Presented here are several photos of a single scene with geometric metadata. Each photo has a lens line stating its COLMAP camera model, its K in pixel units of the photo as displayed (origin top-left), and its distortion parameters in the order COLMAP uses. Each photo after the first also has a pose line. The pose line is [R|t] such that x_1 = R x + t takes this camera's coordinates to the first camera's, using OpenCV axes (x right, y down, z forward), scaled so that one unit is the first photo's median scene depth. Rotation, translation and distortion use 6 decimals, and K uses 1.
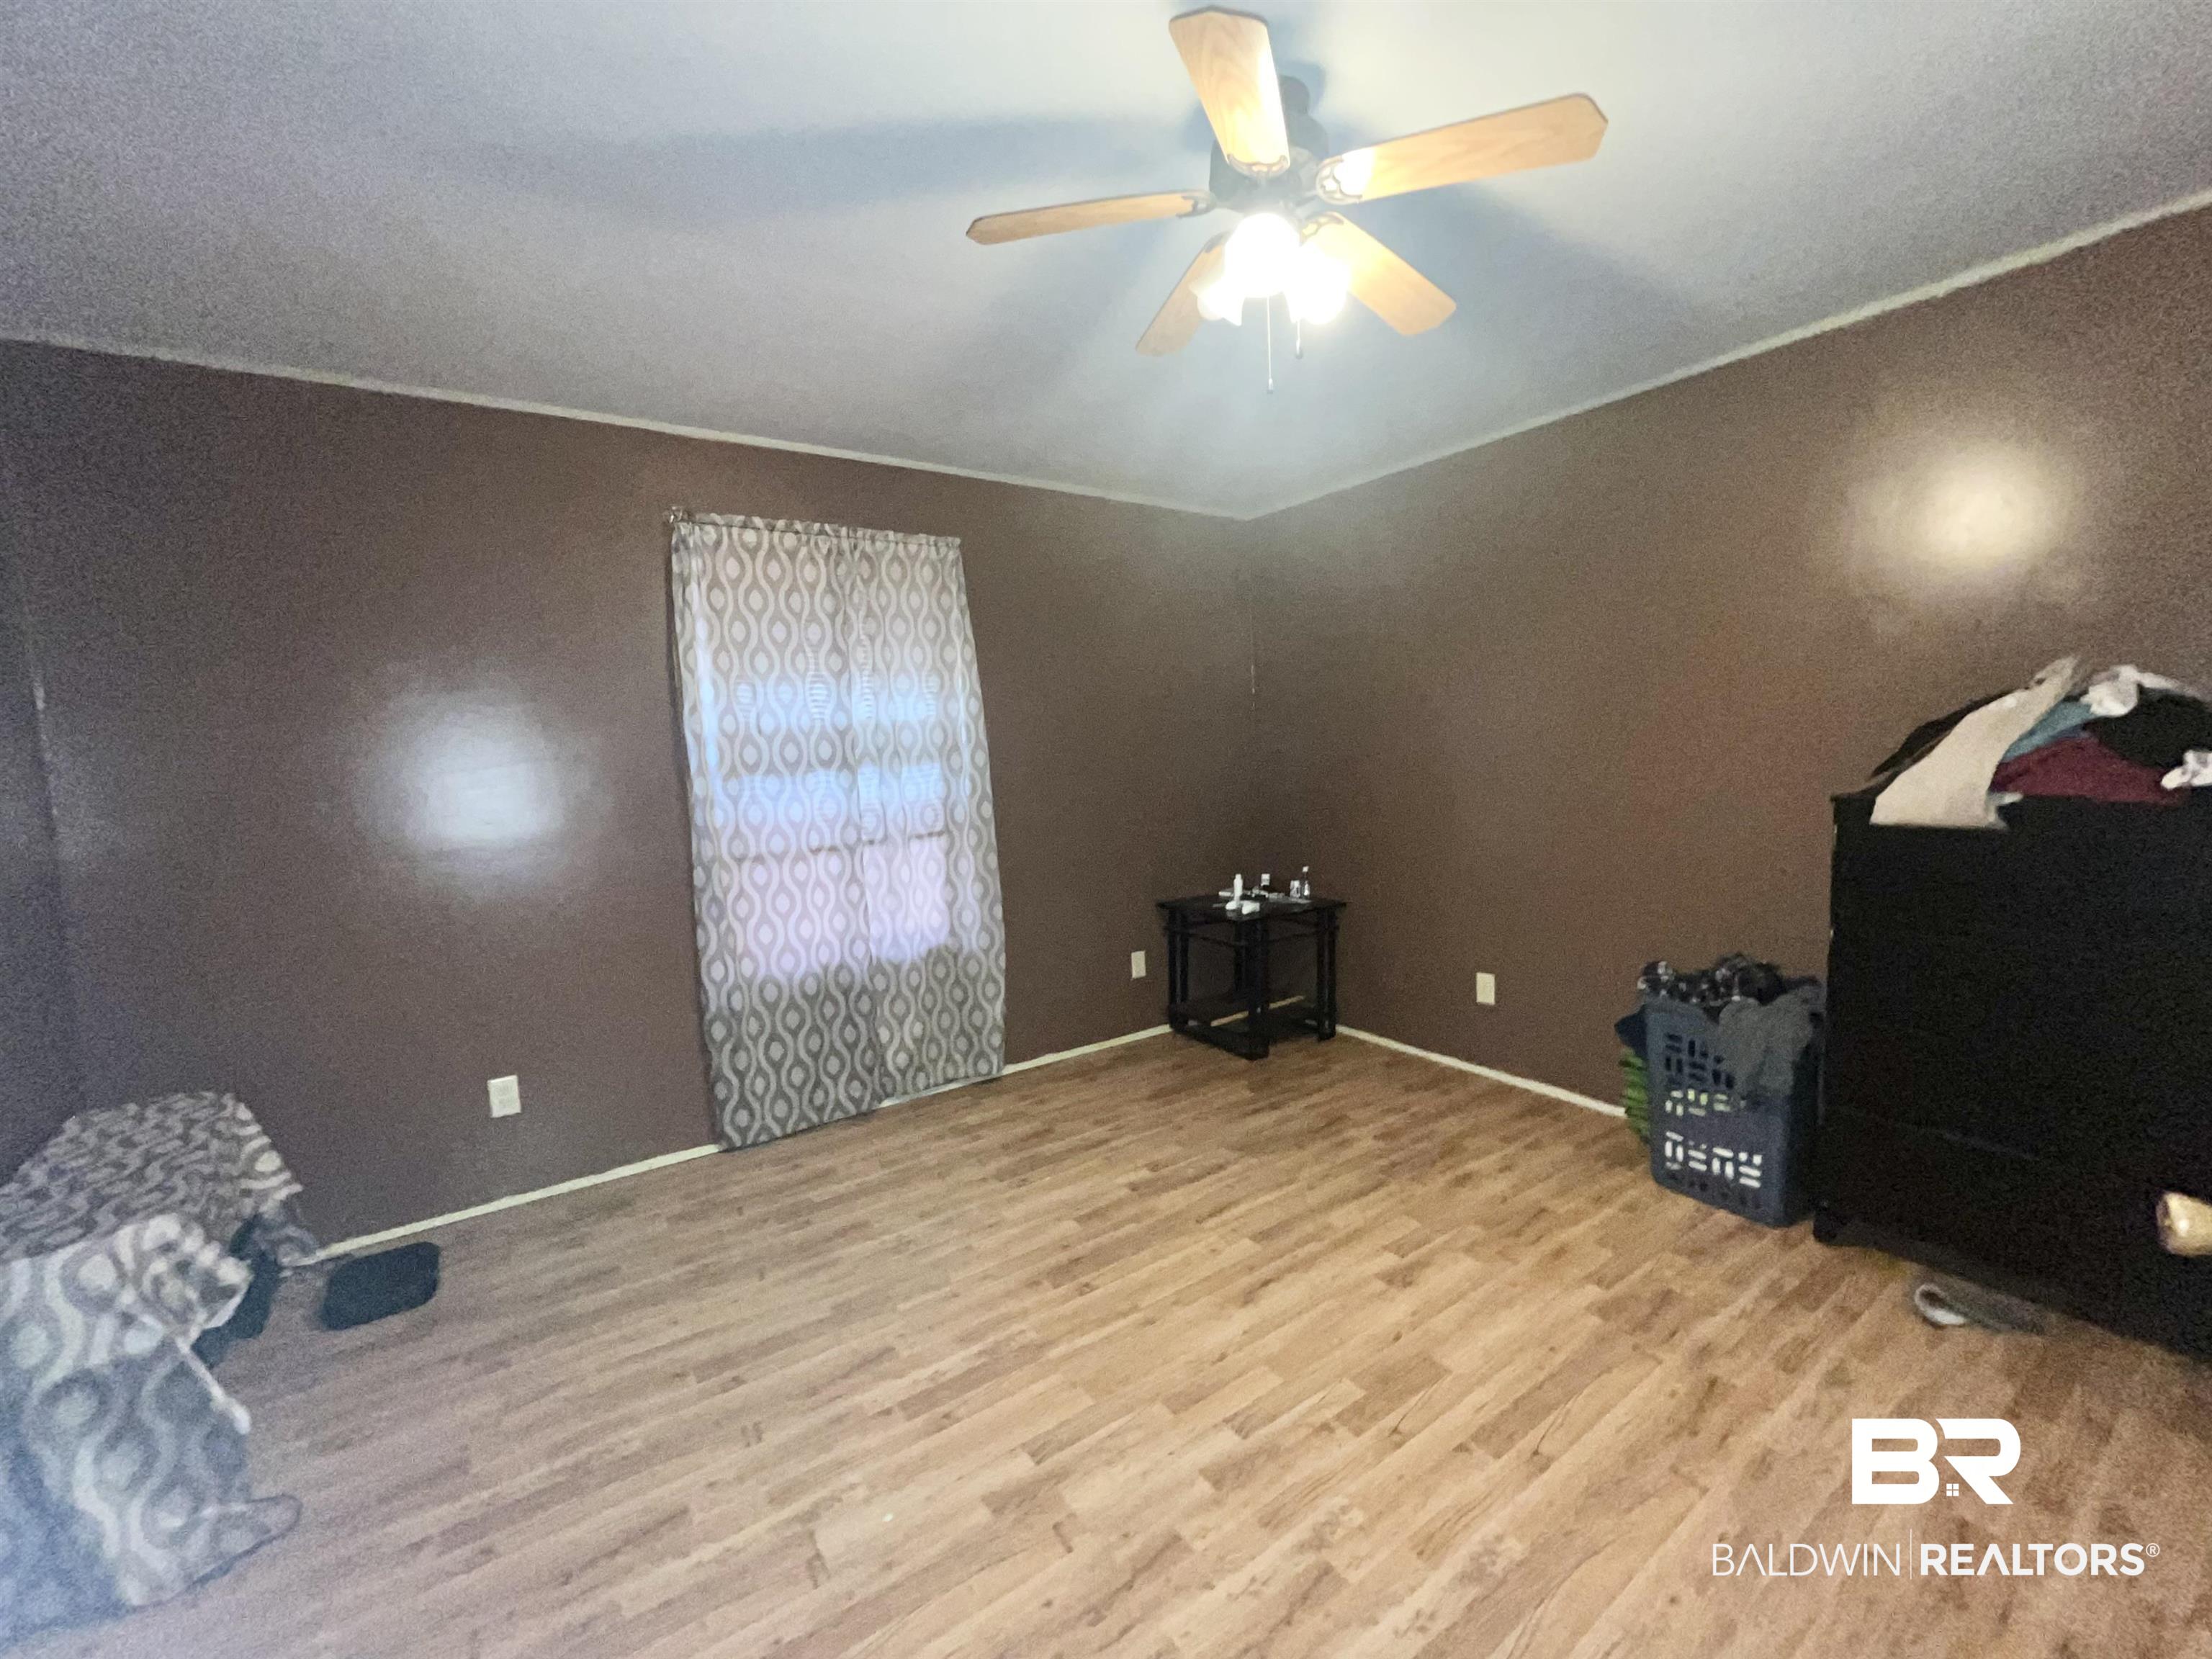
lens RADIAL K [[901.4, 0, 1106.0], [0, 901.4, 829.5], [0, 0, 1]] dist [-0.001597, -0.000058]
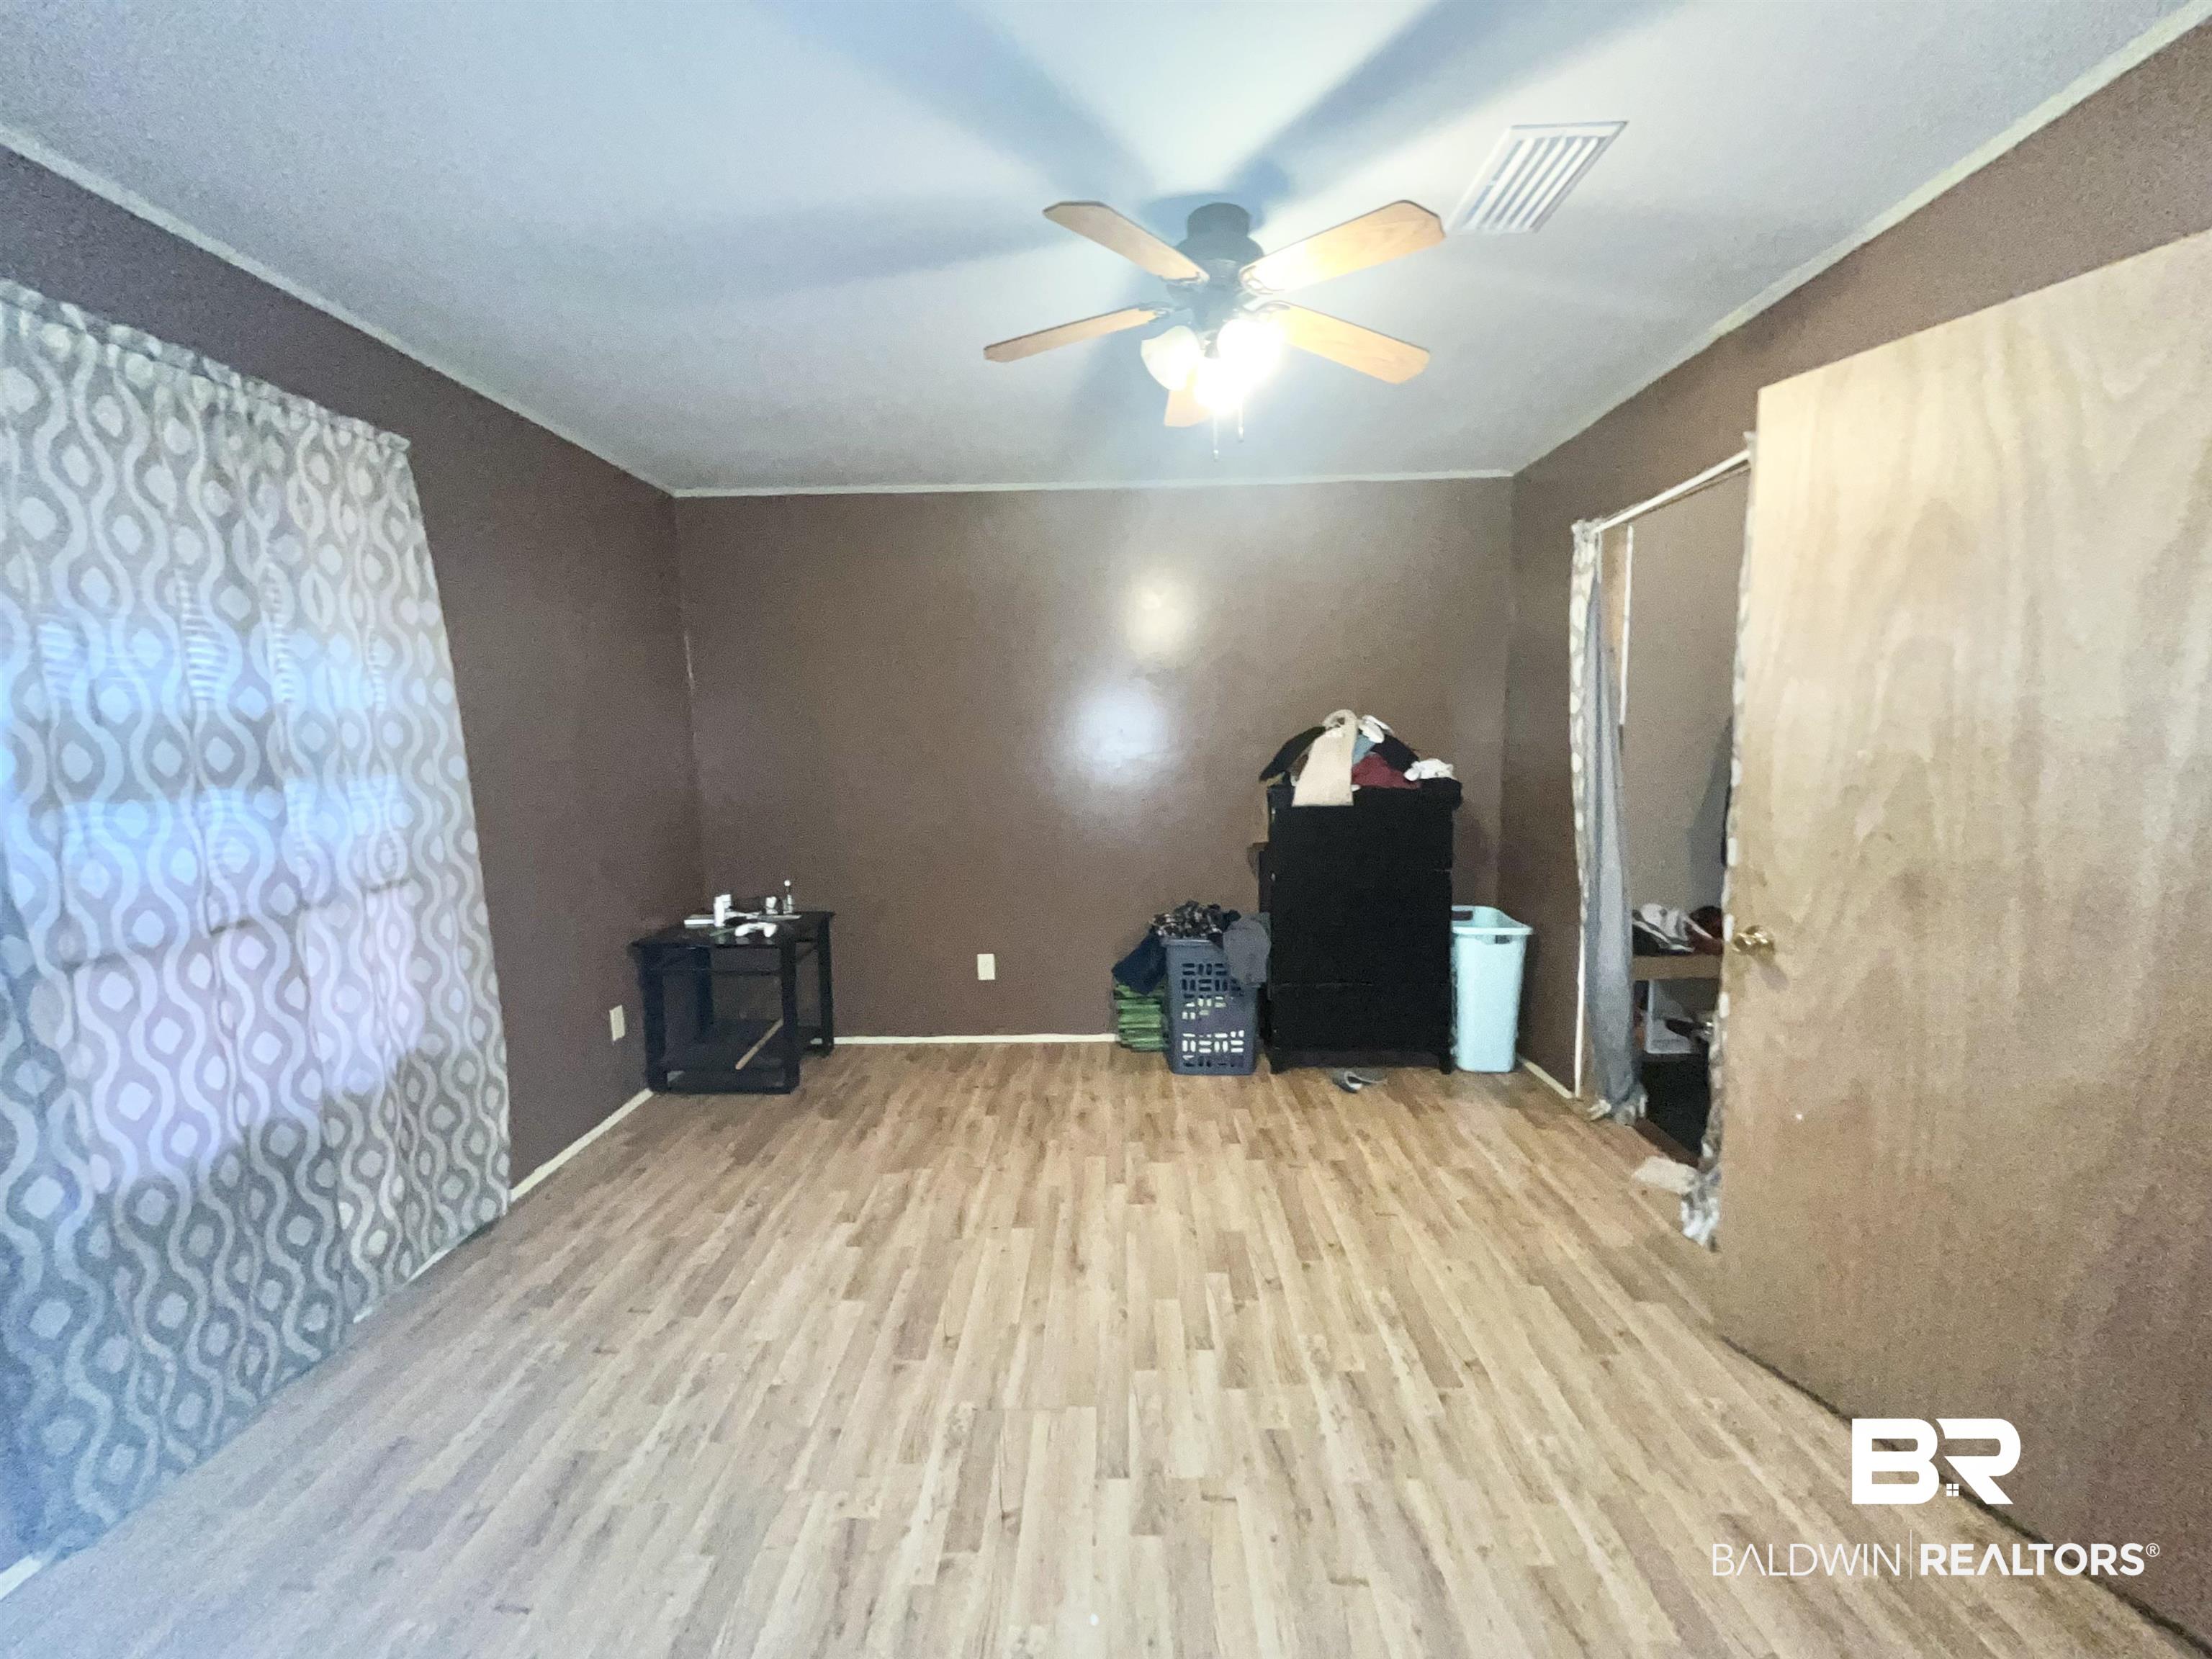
lens RADIAL K [[897.1, 0, 1106.0], [0, 897.1, 829.5], [0, 0, 1]] dist [-0.007674, -0.000102]
pose [[0.583205, -0.058152, 0.810241, -0.449855], [0.066529, 0.997503, 0.023705, -0.016915], [-0.809596, 0.040080, 0.585618, 0.221093]]
